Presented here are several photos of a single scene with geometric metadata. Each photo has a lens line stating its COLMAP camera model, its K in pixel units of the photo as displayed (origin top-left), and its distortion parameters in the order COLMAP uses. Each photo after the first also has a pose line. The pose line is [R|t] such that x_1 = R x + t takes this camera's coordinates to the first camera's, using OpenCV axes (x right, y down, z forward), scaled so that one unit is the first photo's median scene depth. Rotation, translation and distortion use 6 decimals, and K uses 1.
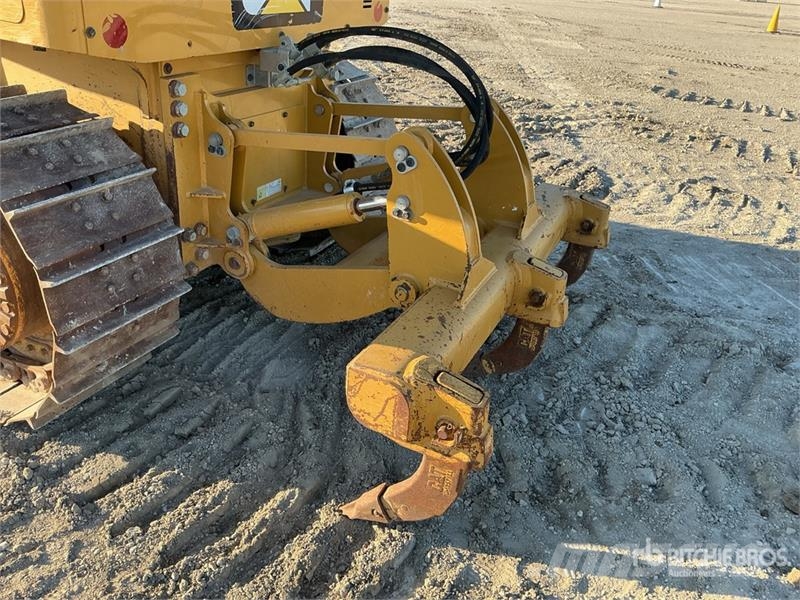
lens RADIAL K [[661.9, 0, 399.8], [0, 661.9, 301.9], [0, 0, 1]] dist [0.139526, -0.279996]
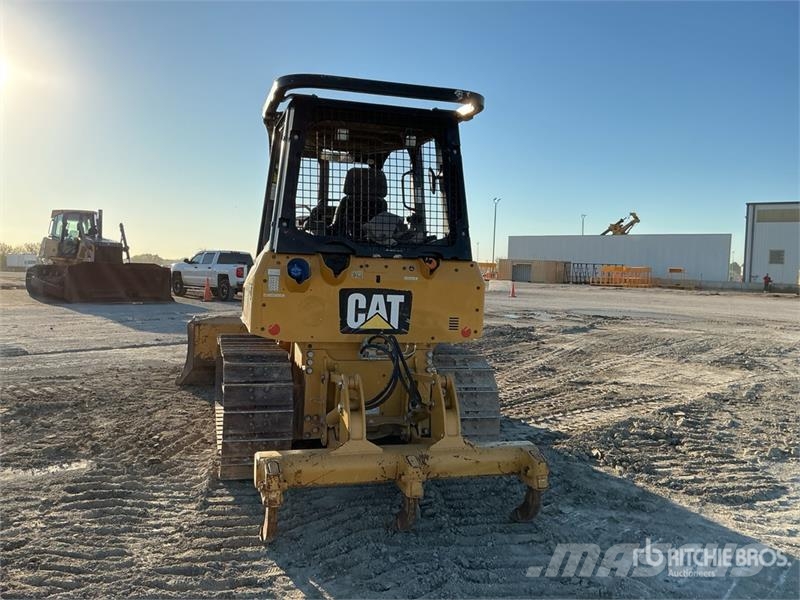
lens RADIAL K [[667.9, 0, 401.2], [0, 667.9, 295.5], [0, 0, 1]] dist [0.123864, -0.254736]
pose [[0.666565, -0.008326, -0.745400, 1.441491], [-0.337890, 0.887942, -0.312073, 0.119339], [0.664471, 0.459880, 0.589058, -0.260279]]
